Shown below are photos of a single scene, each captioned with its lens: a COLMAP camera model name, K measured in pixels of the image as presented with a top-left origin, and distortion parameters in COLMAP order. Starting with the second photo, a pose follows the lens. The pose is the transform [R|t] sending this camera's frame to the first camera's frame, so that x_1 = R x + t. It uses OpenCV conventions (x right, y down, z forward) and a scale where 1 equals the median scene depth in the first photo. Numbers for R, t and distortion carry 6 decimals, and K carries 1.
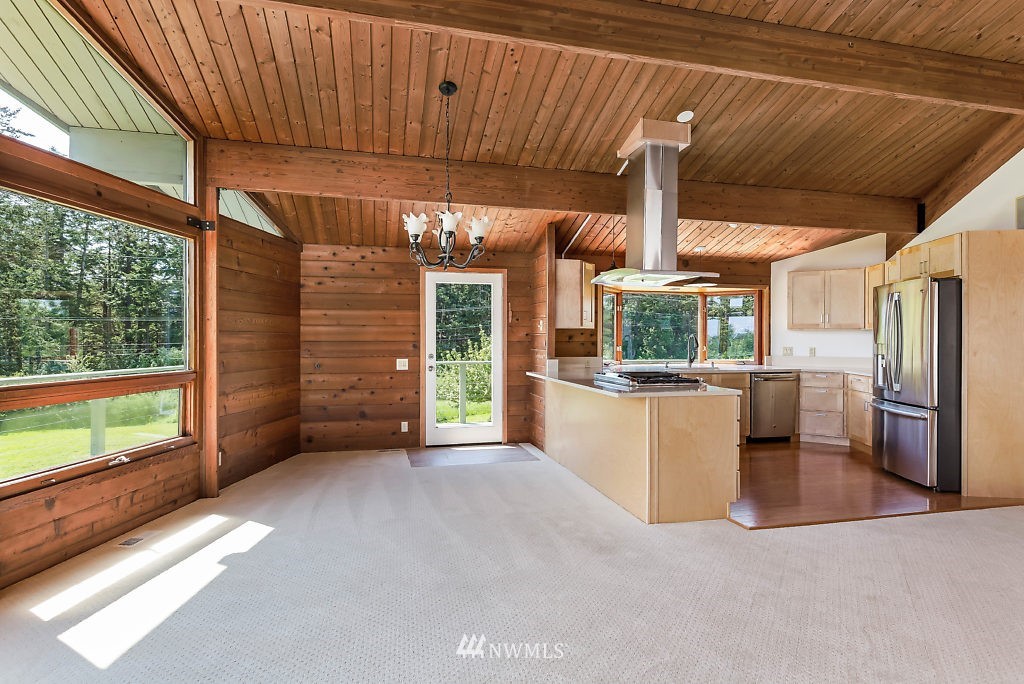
lens RADIAL K [[525.9, 0, 512.0], [0, 525.9, 342.0], [0, 0, 1]] dist [0.003706, 0.000450]
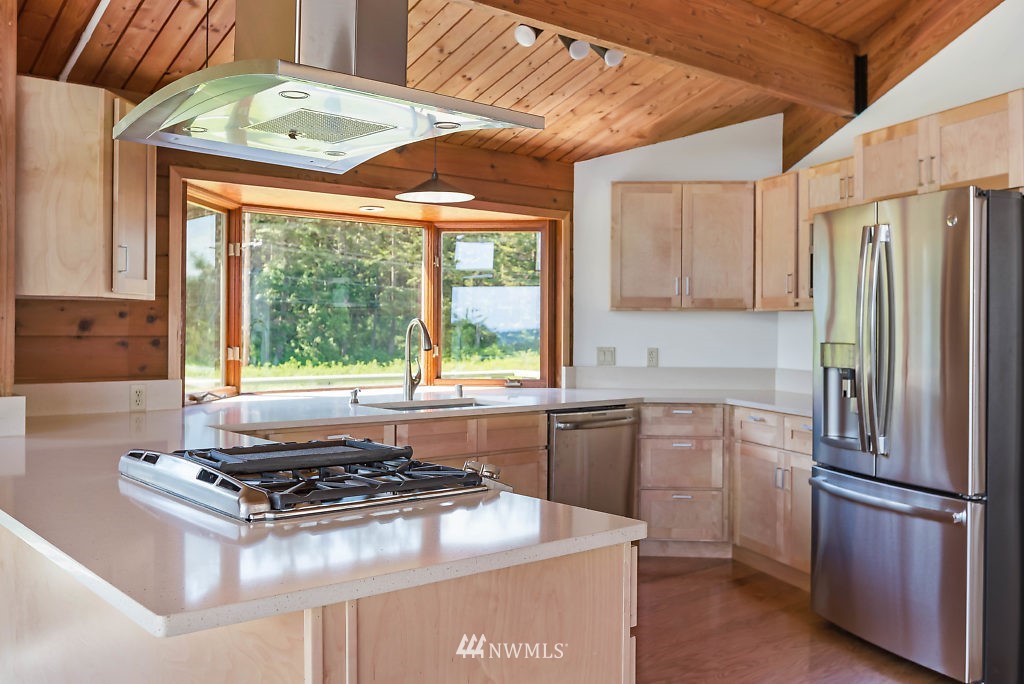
lens RADIAL K [[950.8, 0, 512.0], [0, 950.8, 342.0], [0, 0, 1]] dist [-0.041847, -0.000355]
pose [[0.892980, -0.004014, 0.450078, 0.083702], [-0.001132, 0.999937, 0.011164, -0.004770], [-0.450095, -0.010478, 0.892919, 0.328364]]
